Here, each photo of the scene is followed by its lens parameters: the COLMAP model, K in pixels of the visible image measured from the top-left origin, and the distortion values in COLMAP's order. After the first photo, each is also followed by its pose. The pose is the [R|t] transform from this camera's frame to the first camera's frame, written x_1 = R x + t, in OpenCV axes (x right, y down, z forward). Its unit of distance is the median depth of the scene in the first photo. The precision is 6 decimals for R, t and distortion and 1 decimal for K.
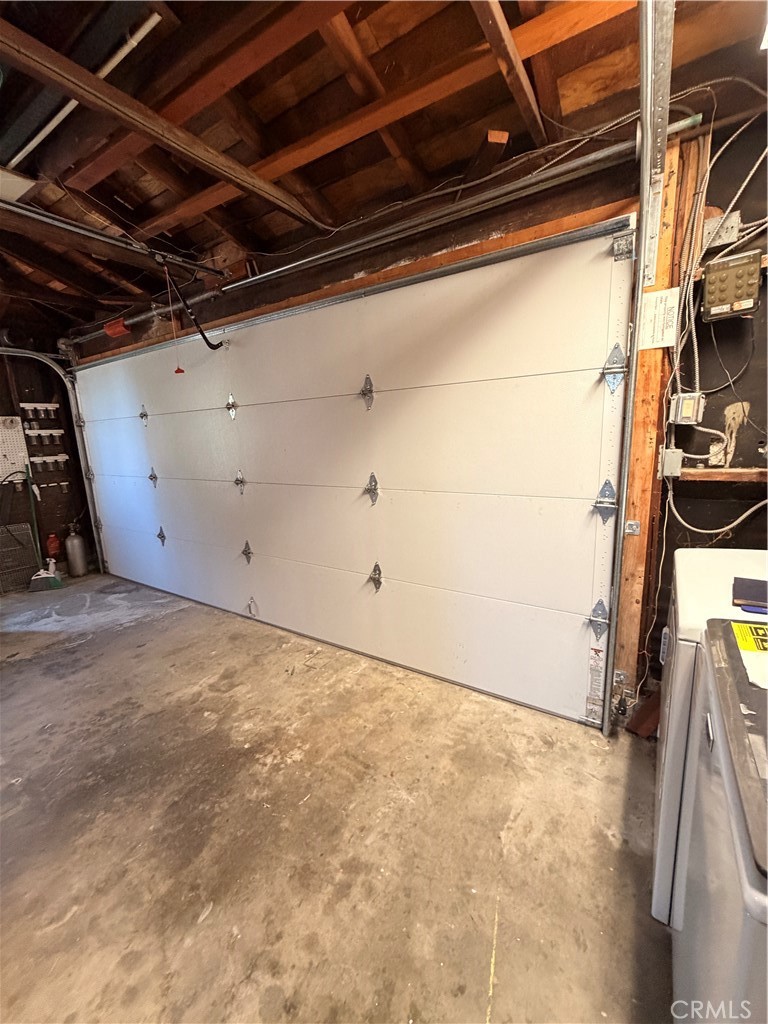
lens RADIAL K [[408.3, 0, 384.7], [0, 408.3, 508.7], [0, 0, 1]] dist [0.001140, 0.000110]
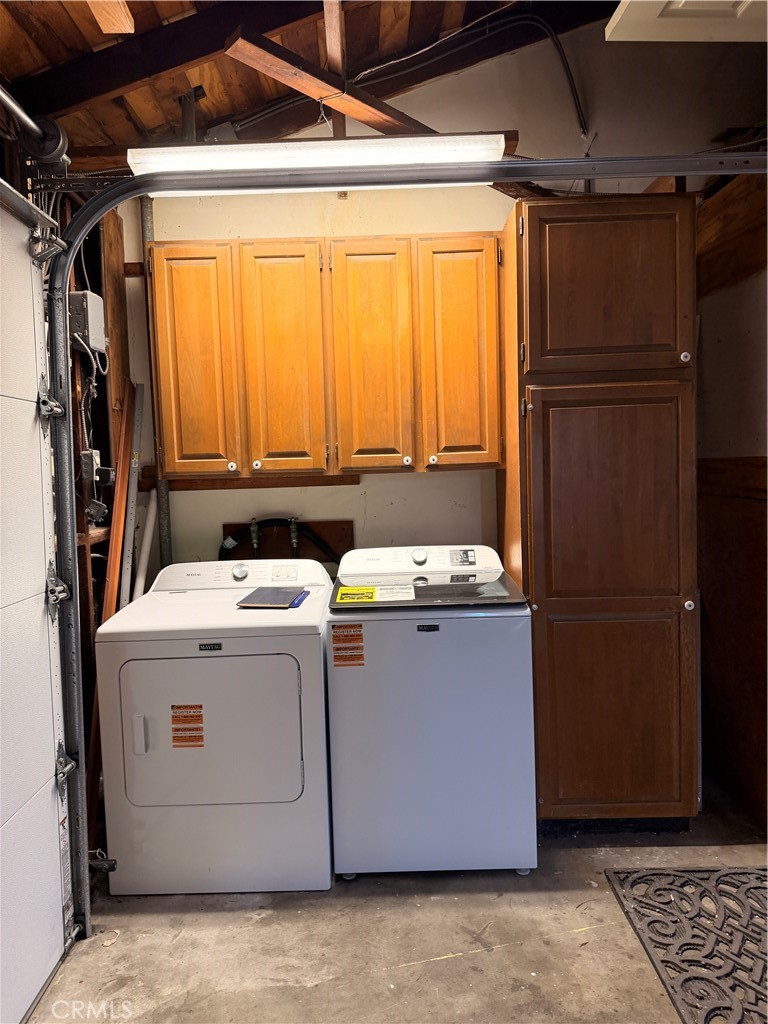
lens RADIAL K [[726.9, 0, 382.1], [0, 726.9, 512.5], [0, 0, 1]] dist [0.027036, -0.025980]
pose [[-0.549228, 0.005450, 0.835655, -0.948273], [0.201951, 0.971205, 0.126397, -0.226082], [-0.810903, 0.238183, -0.534514, 1.400830]]
